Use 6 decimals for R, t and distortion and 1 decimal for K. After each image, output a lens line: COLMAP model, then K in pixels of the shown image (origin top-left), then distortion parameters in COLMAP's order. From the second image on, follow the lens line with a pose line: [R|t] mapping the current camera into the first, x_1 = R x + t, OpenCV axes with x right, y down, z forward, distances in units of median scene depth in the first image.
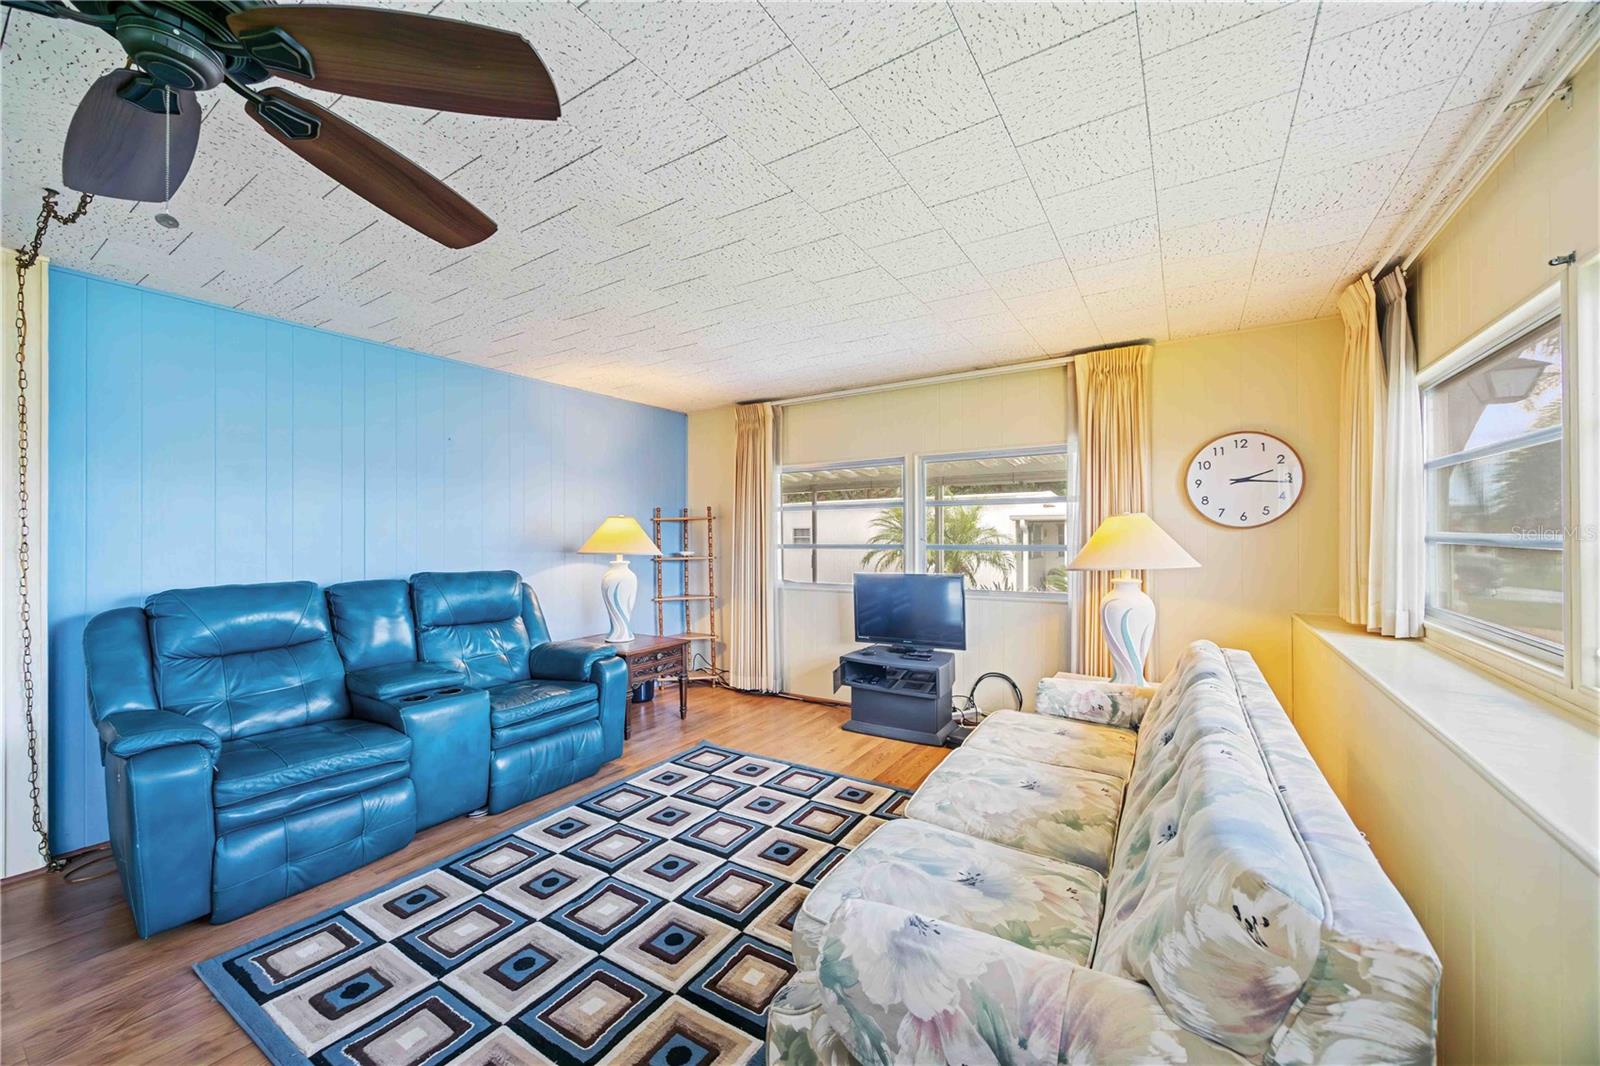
lens RADIAL K [[607.4, 0, 796.7], [0, 607.4, 534.0], [0, 0, 1]] dist [-0.002300, 0.000291]
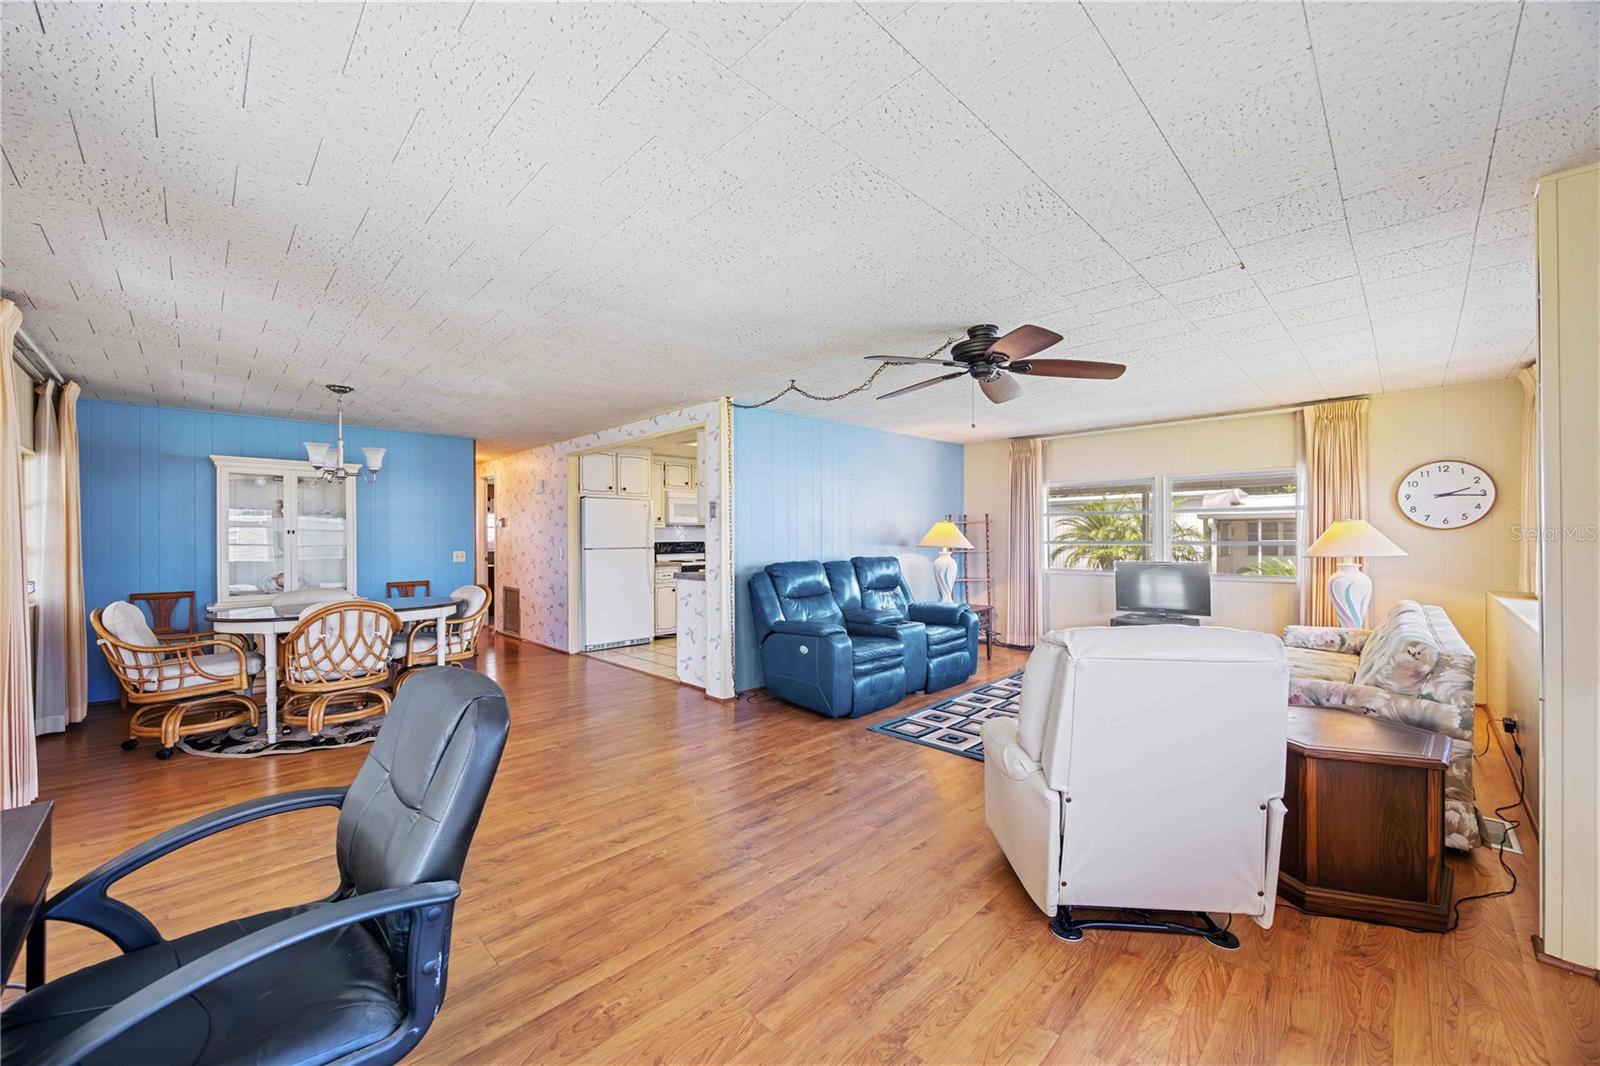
lens RADIAL K [[607.4, 0, 798.0], [0, 607.4, 534.4], [0, 0, 1]] dist [-0.002300, 0.000291]
pose [[0.976908, -0.000389, -0.213660, -0.427836], [0.001068, 0.999995, 0.003064, -0.003490], [0.213658, -0.003222, 0.976903, -0.691169]]
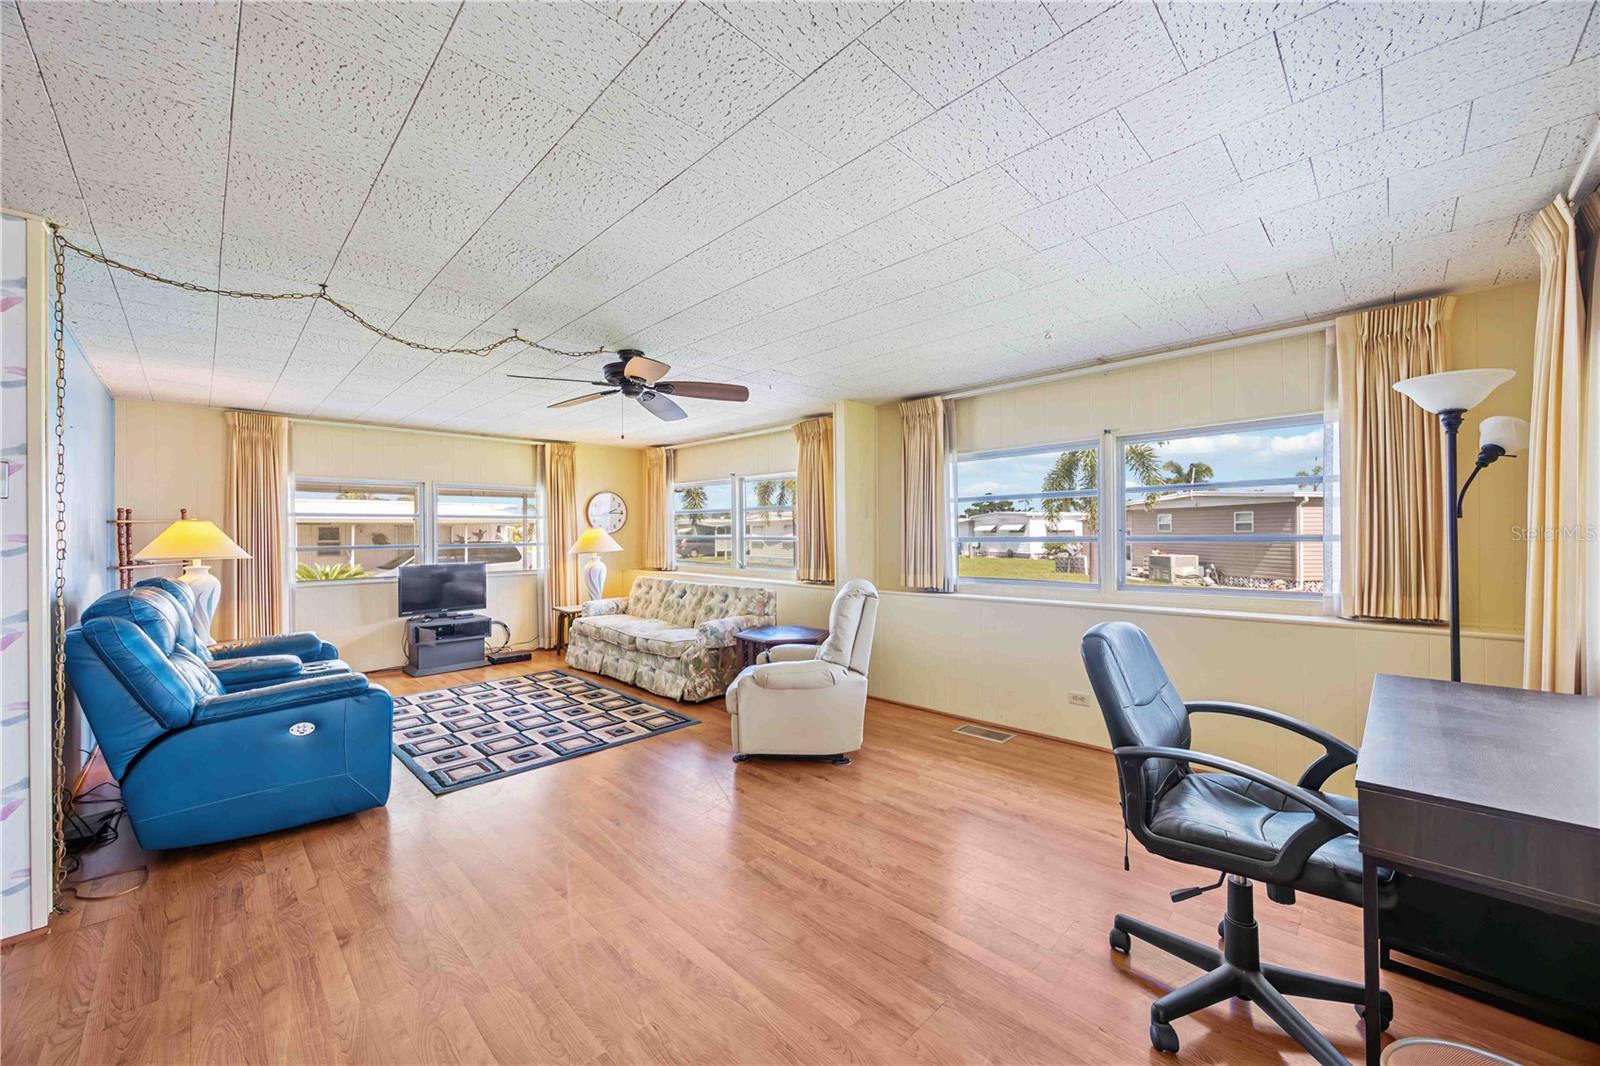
lens RADIAL K [[607.4, 0, 793.9], [0, 607.4, 534.1], [0, 0, 1]] dist [-0.002300, 0.000291]
pose [[0.219664, 0.001245, 0.975575, -1.351953], [0.004244, 0.999989, -0.002232, -0.000258], [-0.975566, 0.004630, 0.219656, -0.192405]]
